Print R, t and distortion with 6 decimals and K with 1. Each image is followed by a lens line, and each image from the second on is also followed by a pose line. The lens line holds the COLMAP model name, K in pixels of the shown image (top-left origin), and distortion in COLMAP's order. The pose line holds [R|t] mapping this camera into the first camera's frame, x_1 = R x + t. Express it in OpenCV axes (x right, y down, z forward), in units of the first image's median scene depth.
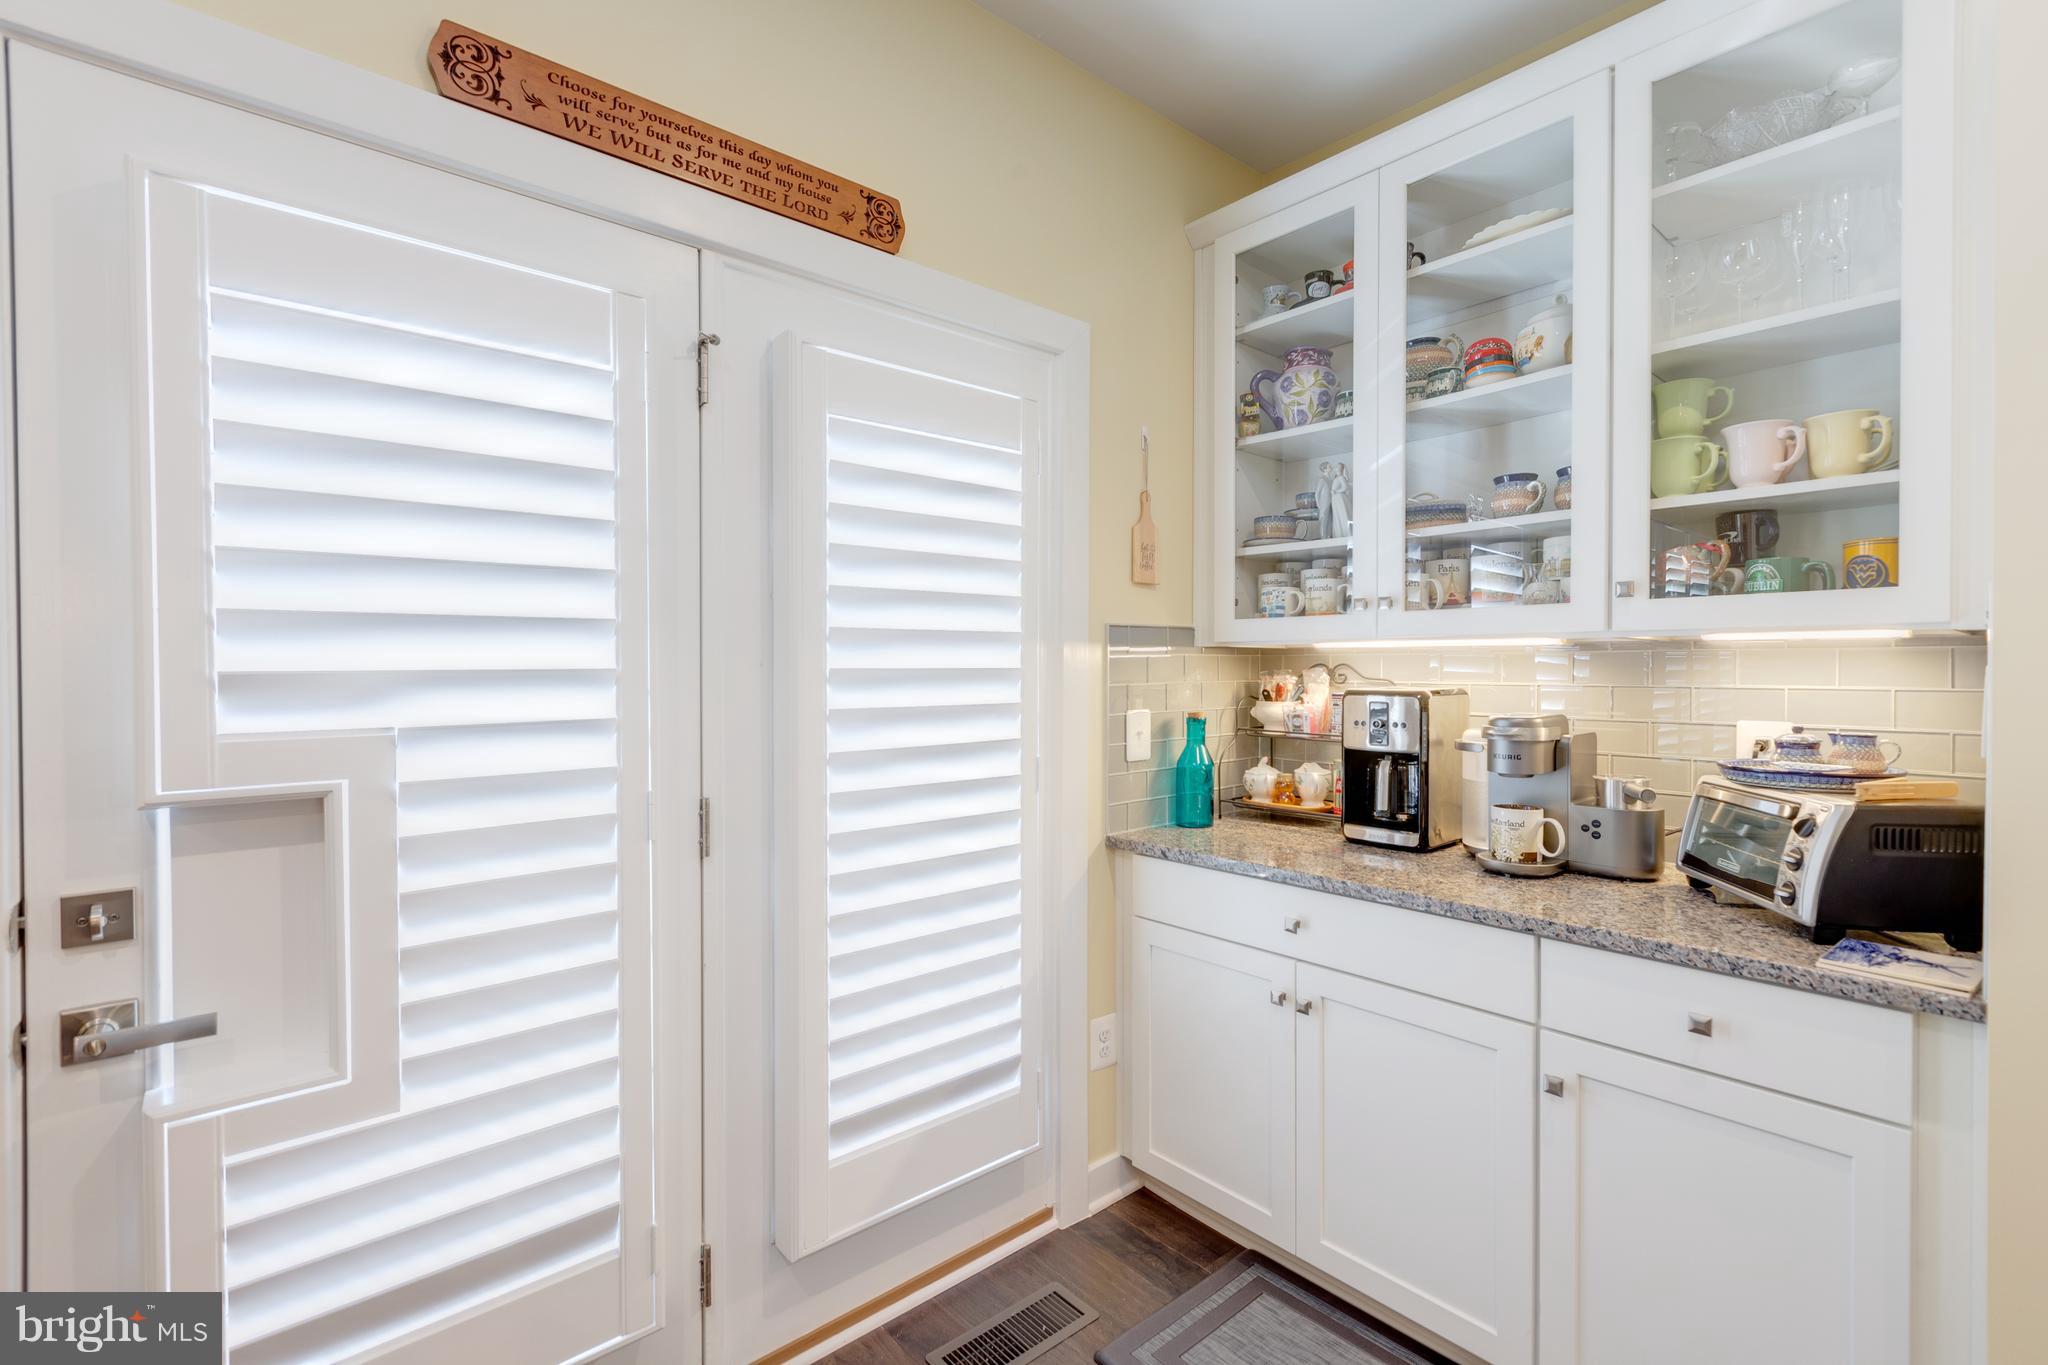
lens RADIAL K [[914.6, 0, 1016.4], [0, 914.6, 678.7], [0, 0, 1]] dist [0.004044, -0.000952]
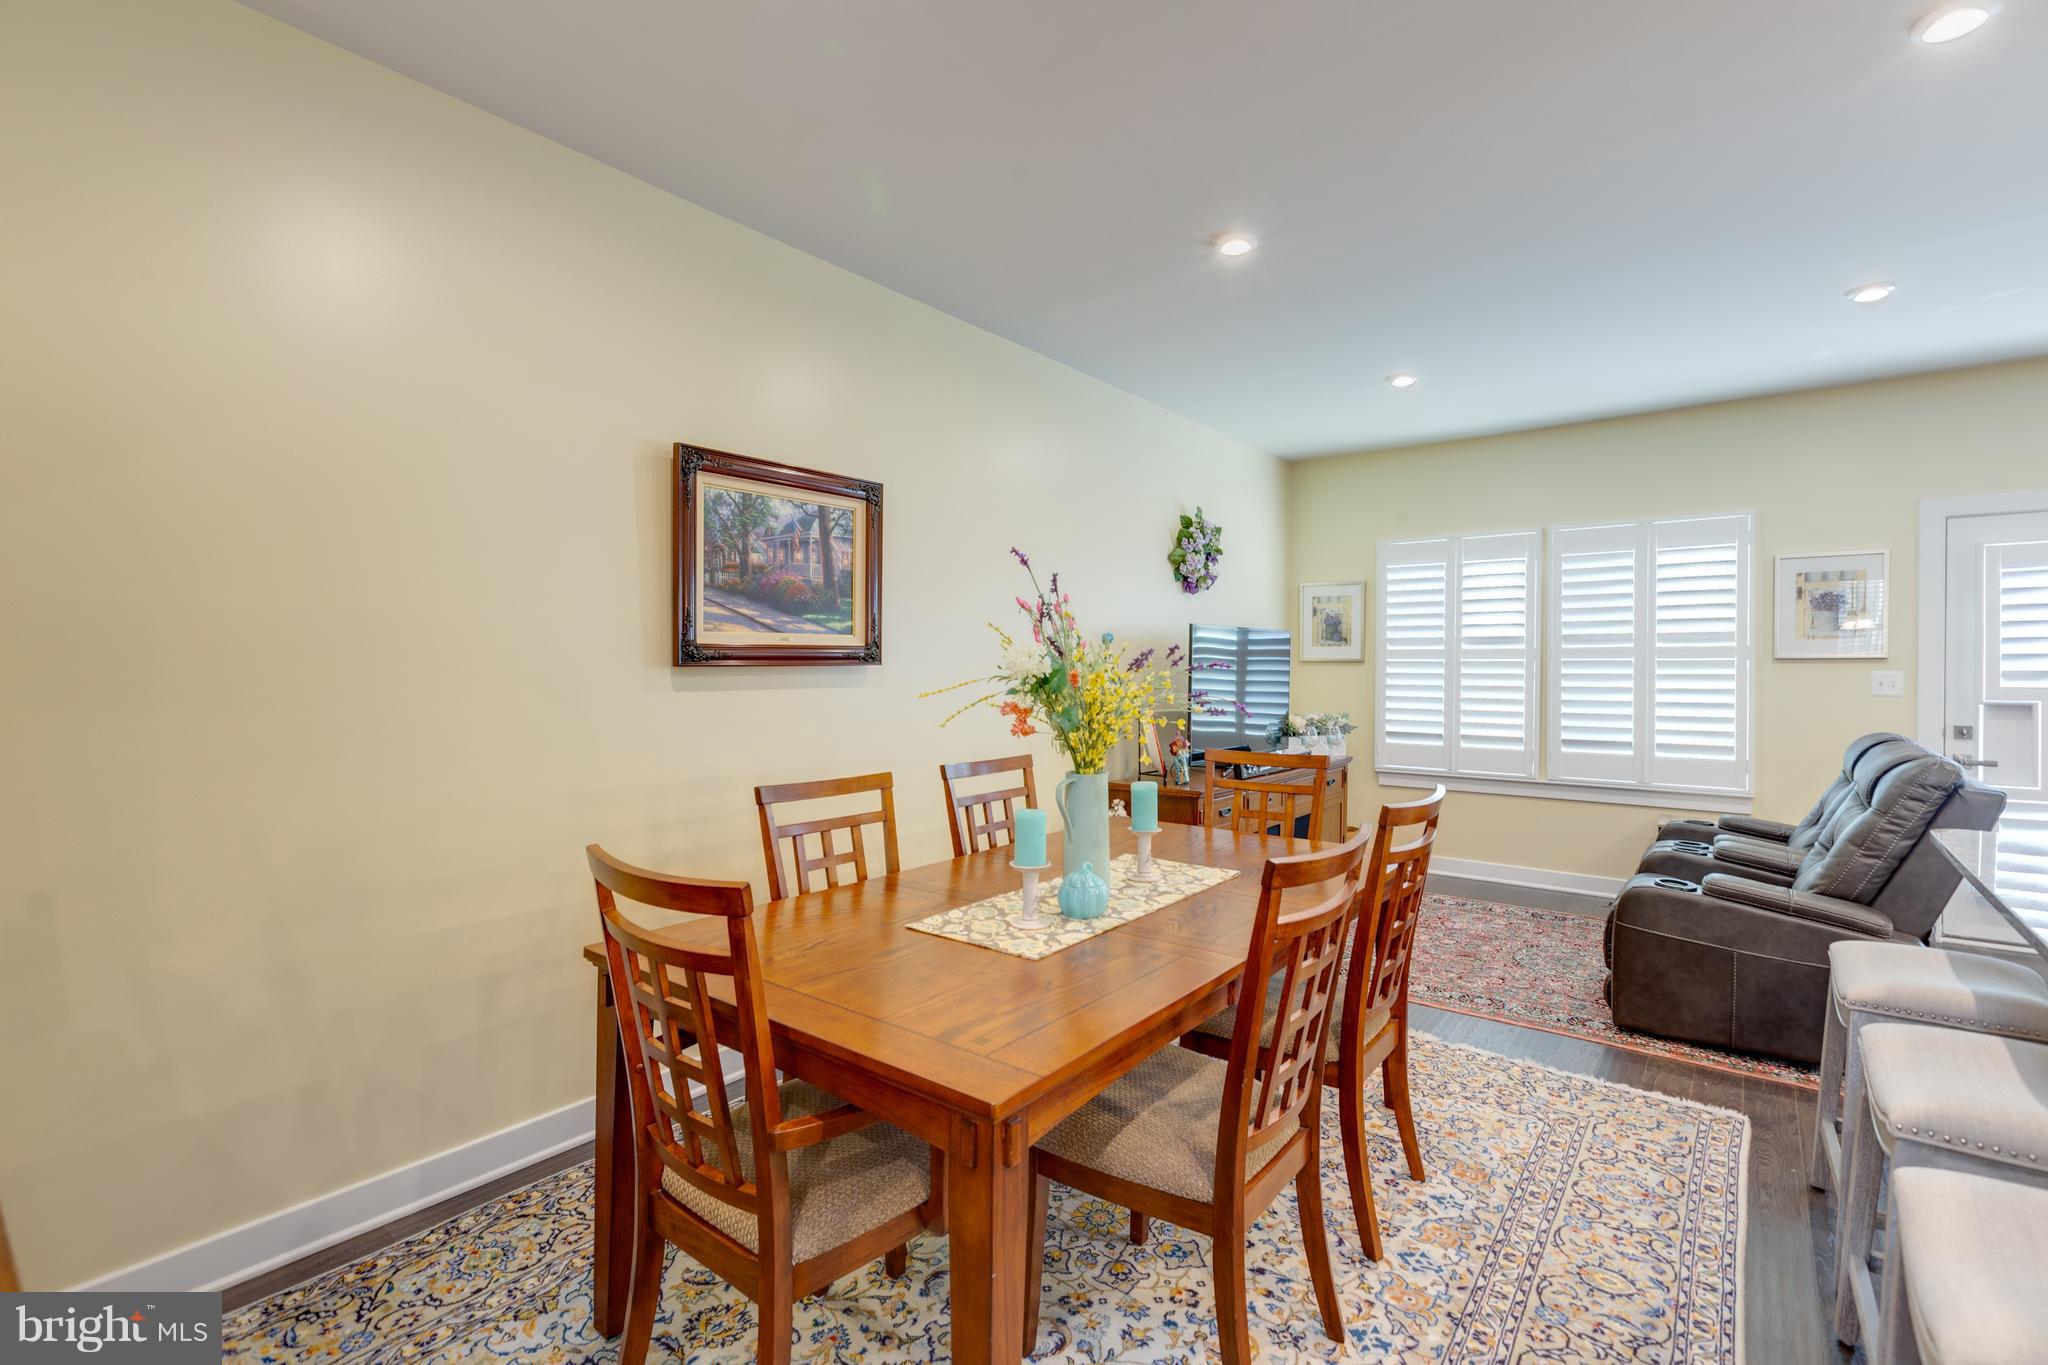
lens RADIAL K [[914.6, 0, 1019.2], [0, 914.6, 676.6], [0, 0, 1]] dist [0.004044, -0.000952]
pose [[0.192356, 0.011626, -0.981256, 1.623728], [-0.007836, 0.999916, 0.010311, 0.008718], [0.981294, 0.005706, 0.192431, -2.907046]]
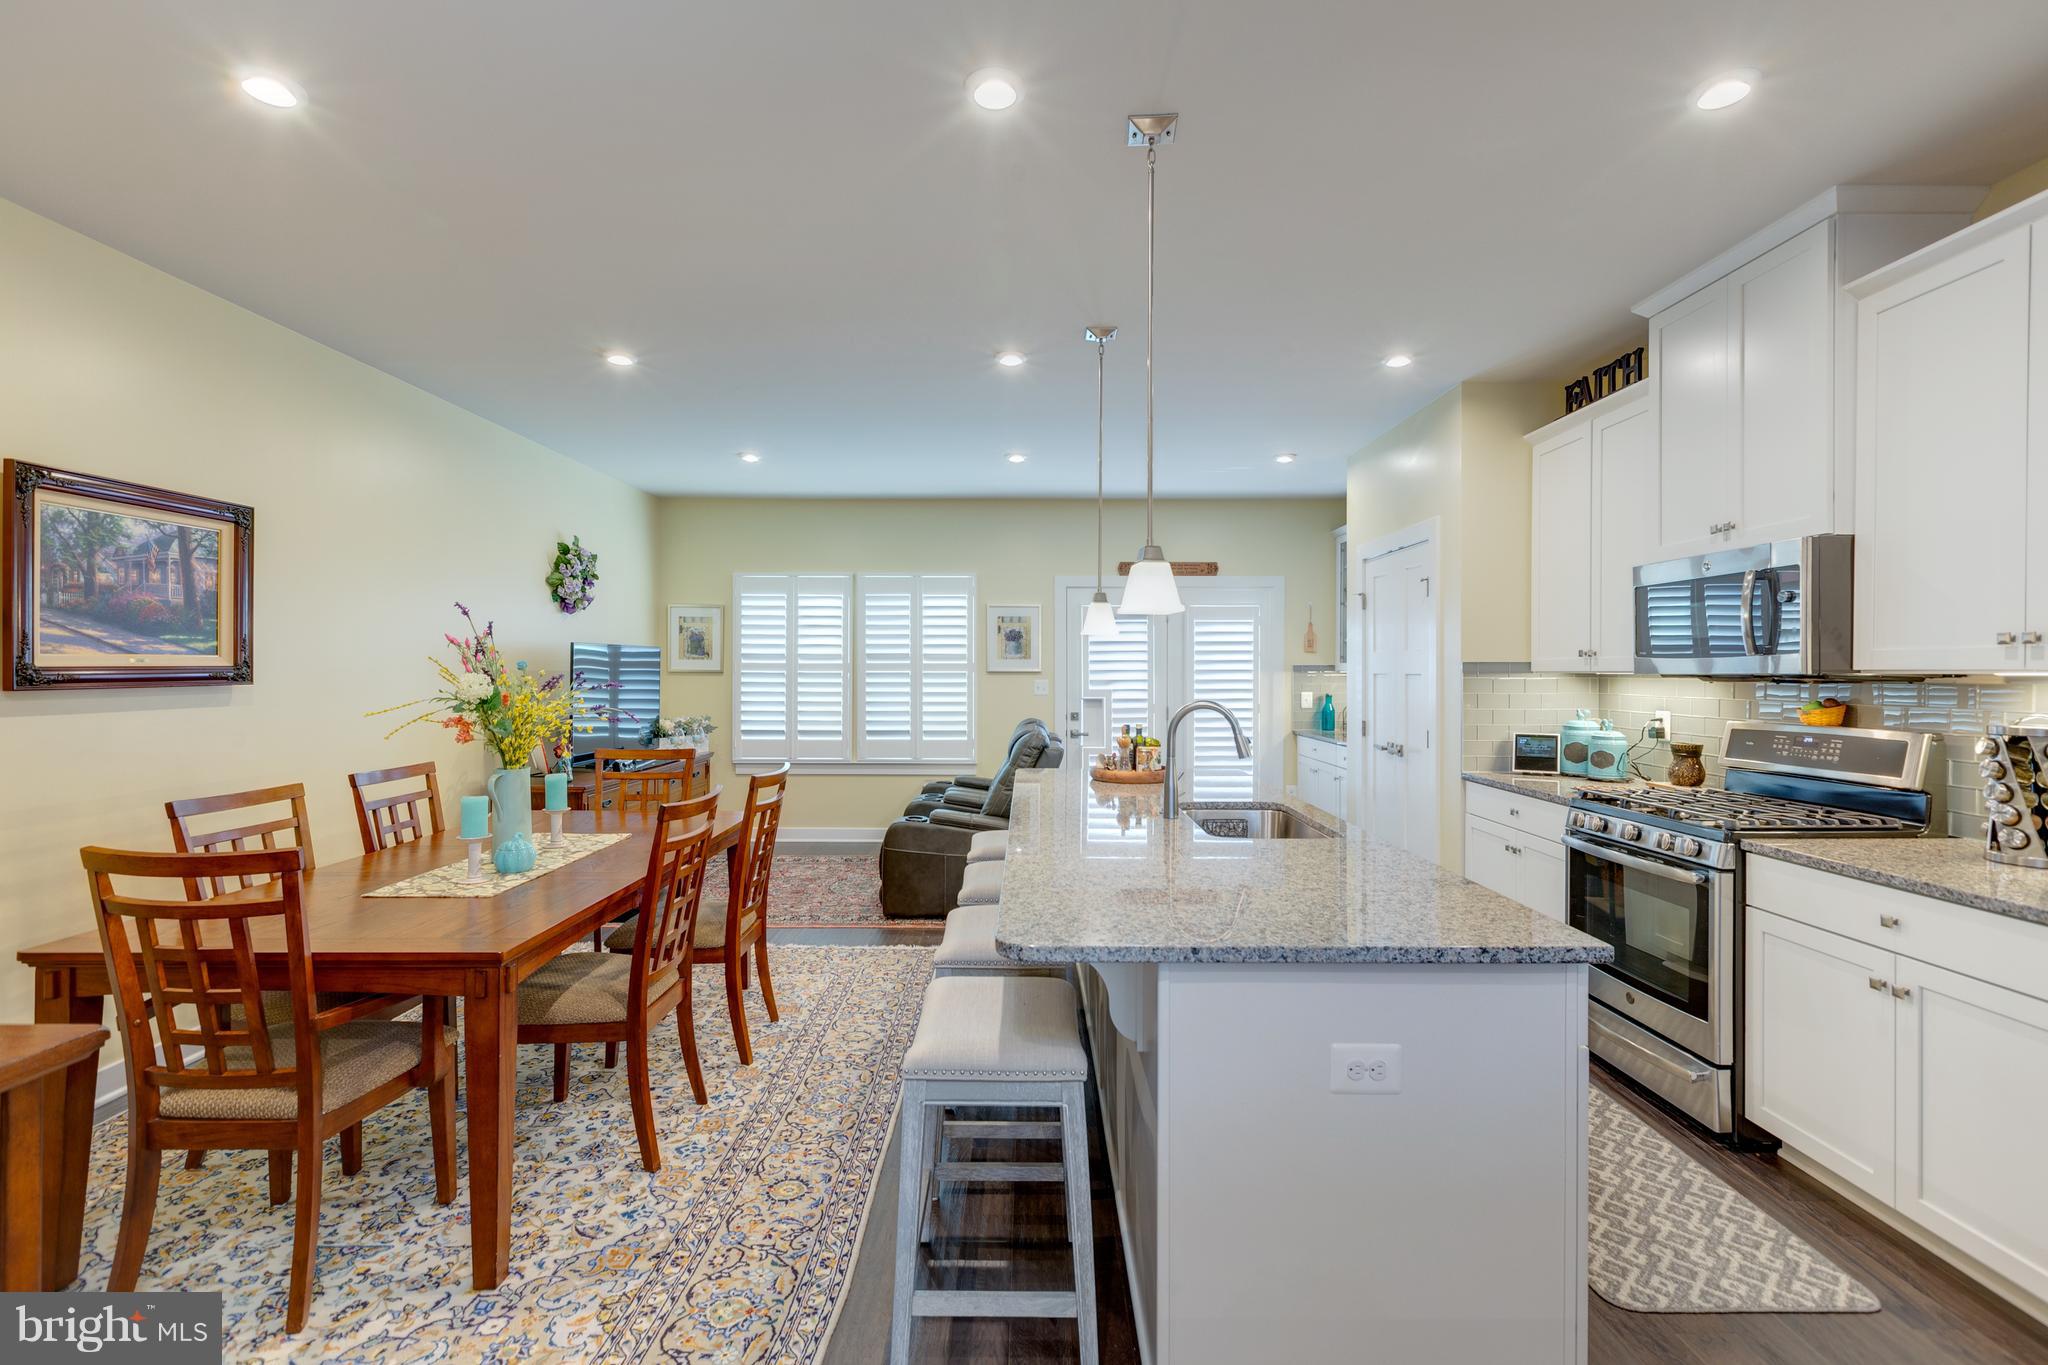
lens RADIAL K [[914.6, 0, 1029.5], [0, 914.6, 681.9], [0, 0, 1]] dist [0.004044, -0.000952]
pose [[0.766384, 0.011631, -0.642278, 2.319575], [-0.007879, 0.999931, 0.008707, -0.034767], [0.642335, -0.001612, 0.766422, -3.314180]]
